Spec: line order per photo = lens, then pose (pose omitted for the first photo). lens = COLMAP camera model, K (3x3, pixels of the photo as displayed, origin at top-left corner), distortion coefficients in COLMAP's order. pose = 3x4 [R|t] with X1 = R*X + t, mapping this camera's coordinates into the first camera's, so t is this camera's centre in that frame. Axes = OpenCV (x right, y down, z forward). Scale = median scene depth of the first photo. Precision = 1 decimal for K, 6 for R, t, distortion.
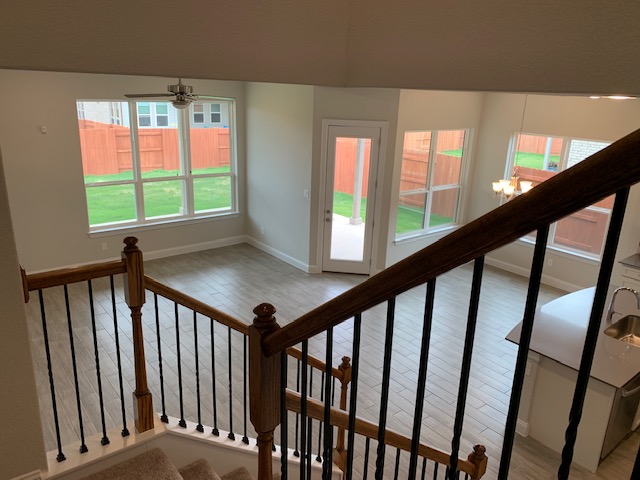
lens RADIAL K [[490.9, 0, 323.5], [0, 490.9, 238.4], [0, 0, 1]] dist [0.020173, -0.019536]
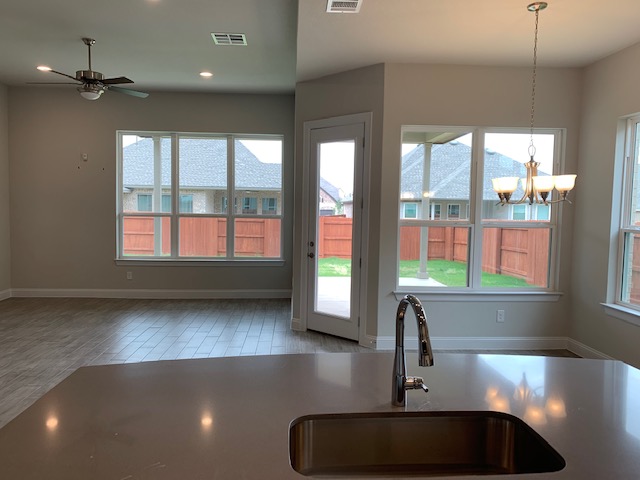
lens RADIAL K [[490.9, 0, 320.8], [0, 490.9, 238.0], [0, 0, 1]] dist [0.020173, -0.019536]
pose [[0.817495, 0.013224, -0.575784, 0.443350], [-0.155207, 0.967809, -0.198134, 0.080063], [0.554629, 0.251340, 0.793231, 0.420024]]
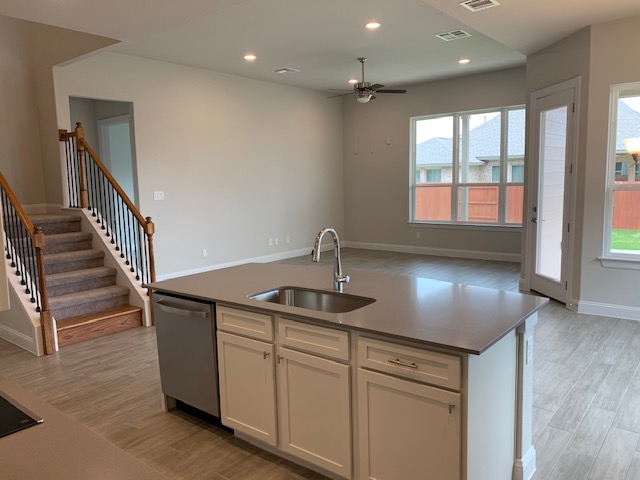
lens RADIAL K [[490.9, 0, 321.6], [0, 490.9, 239.2], [0, 0, 1]] dist [0.020173, -0.019536]
pose [[0.203678, 0.076571, -0.976039, 0.704033], [-0.253790, 0.966988, 0.022901, 0.058798], [0.945572, 0.243044, 0.216387, 0.521536]]
